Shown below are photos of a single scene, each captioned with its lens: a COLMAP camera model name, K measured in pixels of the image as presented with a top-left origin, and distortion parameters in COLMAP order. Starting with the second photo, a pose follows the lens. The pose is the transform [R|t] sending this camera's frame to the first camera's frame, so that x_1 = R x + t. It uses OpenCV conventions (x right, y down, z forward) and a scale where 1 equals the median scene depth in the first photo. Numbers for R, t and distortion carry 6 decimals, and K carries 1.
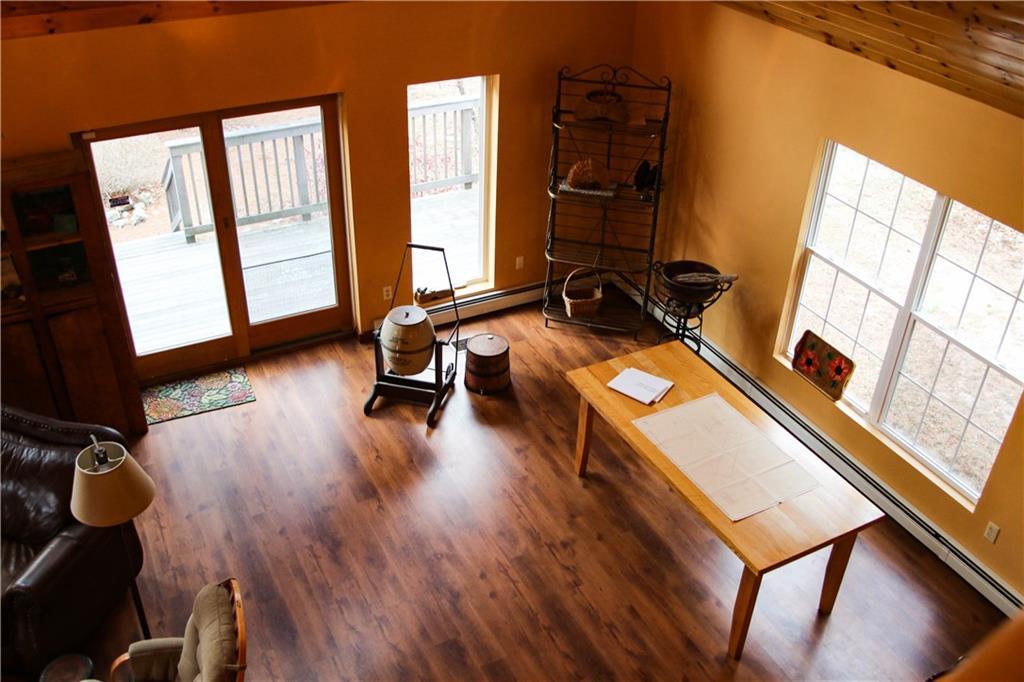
lens RADIAL K [[957.7, 0, 511.5], [0, 957.7, 345.6], [0, 0, 1]] dist [-0.056711, 0.000000]
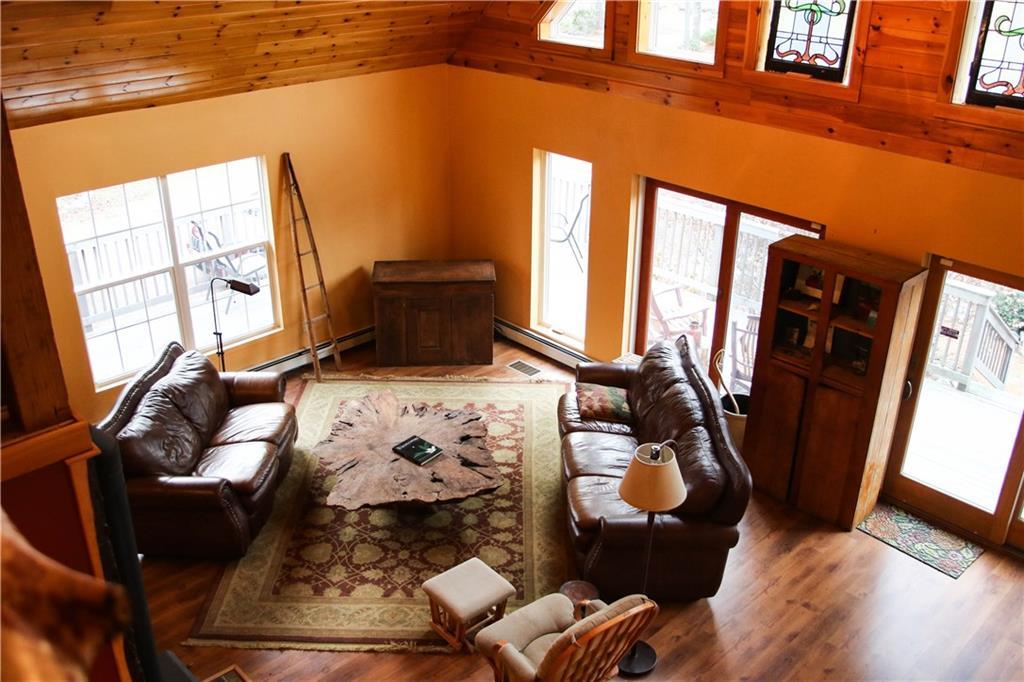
lens RADIAL K [[957.7, 0, 513.5], [0, 957.7, 338.5], [0, 0, 1]] dist [-0.056711, 0.000000]
pose [[0.304839, 0.395726, -0.866299, 0.330893], [-0.529941, 0.826256, 0.190956, -0.090173], [0.791351, 0.400876, 0.461587, 0.148849]]
